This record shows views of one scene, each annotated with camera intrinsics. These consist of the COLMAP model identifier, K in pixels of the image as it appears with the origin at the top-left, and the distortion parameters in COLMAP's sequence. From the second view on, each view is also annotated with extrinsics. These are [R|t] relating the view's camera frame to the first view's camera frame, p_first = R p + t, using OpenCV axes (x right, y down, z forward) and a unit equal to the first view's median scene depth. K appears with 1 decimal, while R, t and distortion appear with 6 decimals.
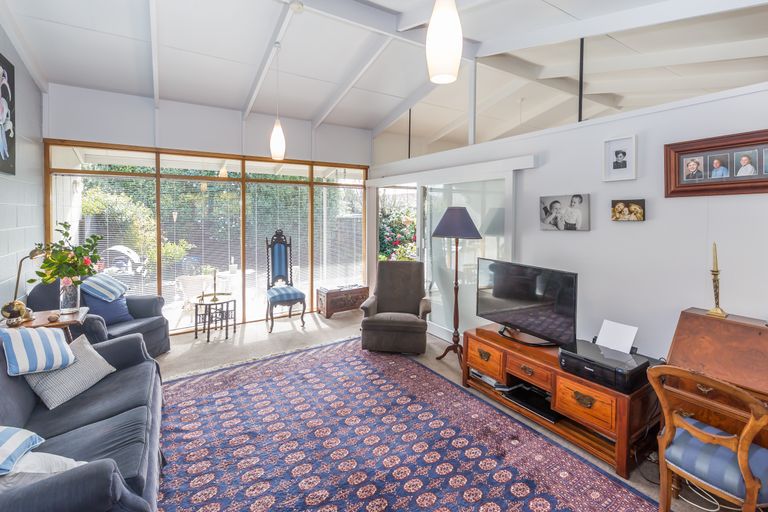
lens RADIAL K [[344.1, 0, 383.2], [0, 344.1, 218.6], [0, 0, 1]] dist [-0.000744, 0.000104]
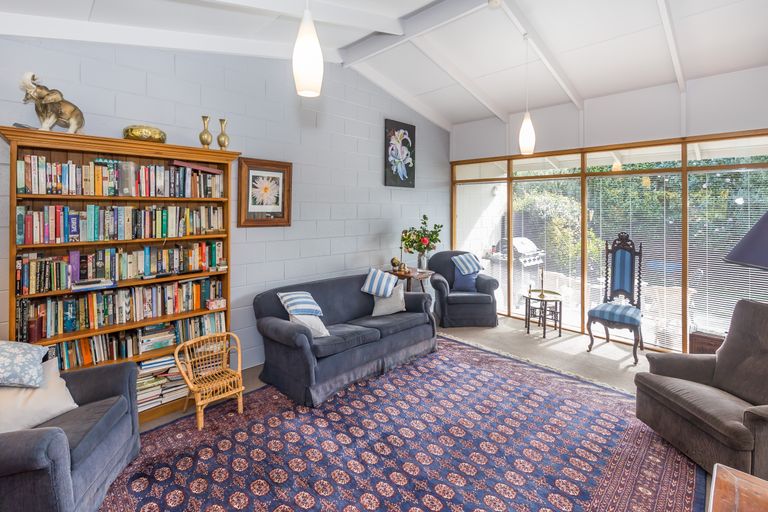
lens RADIAL K [[354.9, 0, 384.1], [0, 354.9, 207.0], [0, 0, 1]] dist [0.039039, -0.000211]
pose [[0.227260, -0.002578, -0.973831, 0.517995], [-0.025704, 0.999632, -0.008645, -0.007702], [0.973495, 0.026996, 0.227110, 0.353997]]
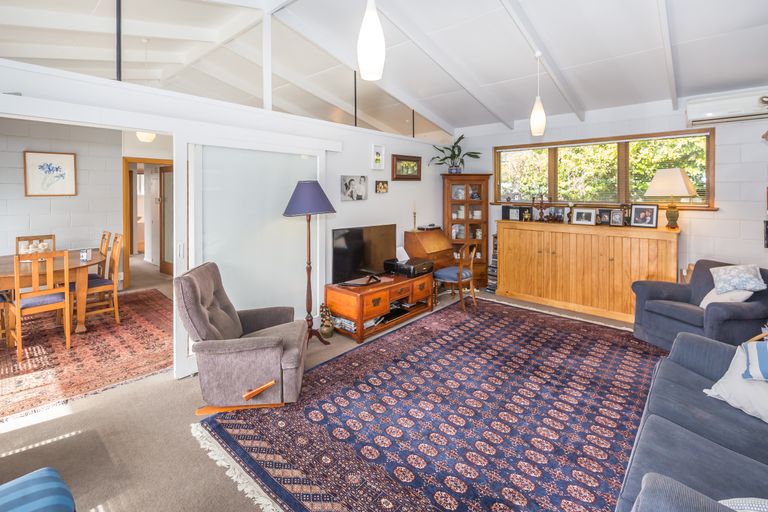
lens RADIAL K [[365.6, 0, 383.3], [0, 365.6, 192.9], [0, 0, 1]] dist [0.000739, 0.000520]
pose [[-0.284745, -0.003817, 0.958596, -0.793776], [0.018977, 0.999774, 0.009618, -0.007186], [-0.958416, 0.020930, -0.284608, 1.090166]]
